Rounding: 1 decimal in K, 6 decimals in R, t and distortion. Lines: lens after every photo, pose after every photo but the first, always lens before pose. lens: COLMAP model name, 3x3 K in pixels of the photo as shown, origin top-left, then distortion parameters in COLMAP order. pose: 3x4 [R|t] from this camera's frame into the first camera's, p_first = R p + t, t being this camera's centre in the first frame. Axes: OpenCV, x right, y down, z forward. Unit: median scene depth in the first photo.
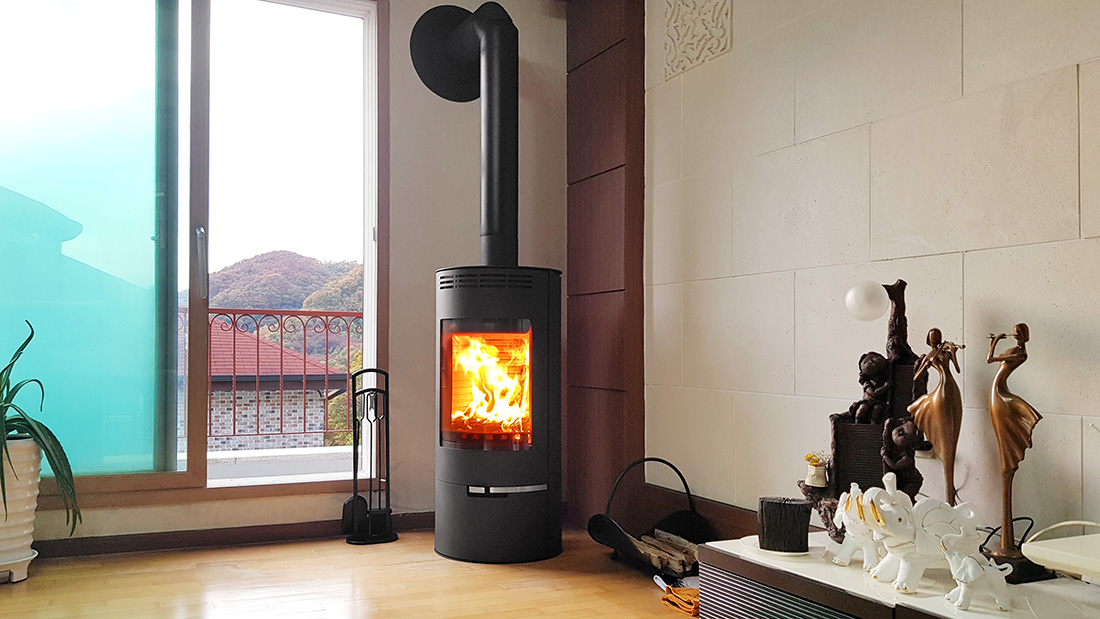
lens RADIAL K [[857.6, 0, 525.9], [0, 857.6, 337.7], [0, 0, 1]] dist [0.094561, -0.029155]
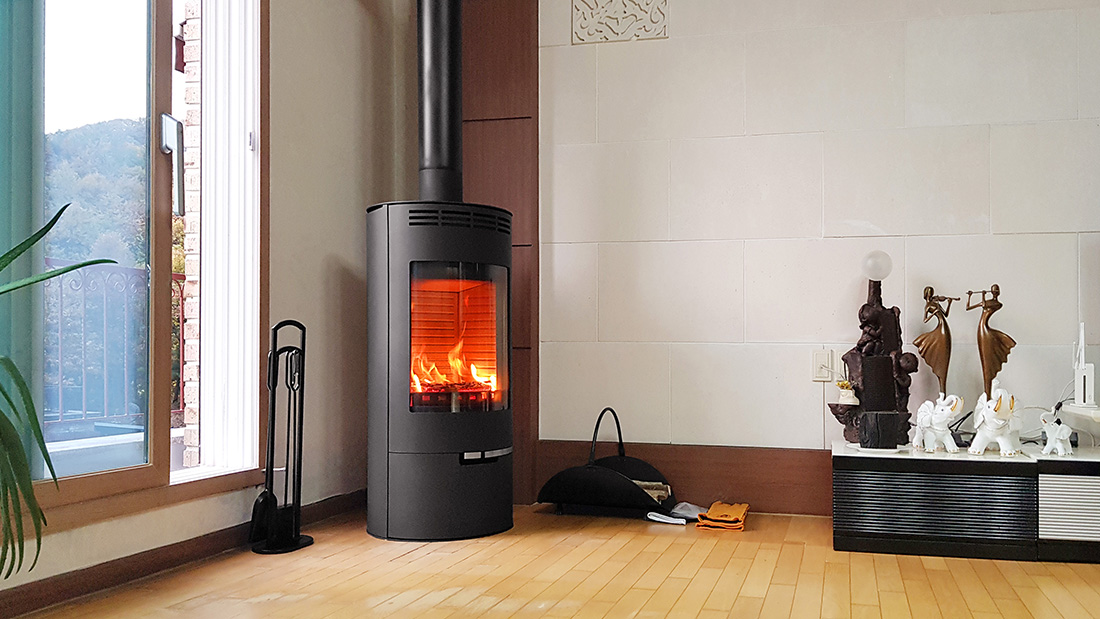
lens RADIAL K [[925.8, 0, 550.2], [0, 925.8, 342.1], [0, 0, 1]] dist [0.075510, -0.015452]
pose [[0.638060, 0.002919, 0.769981, -1.034589], [-0.012435, 0.999901, 0.006514, 0.072446], [-0.769886, -0.013731, 0.638033, 0.454235]]
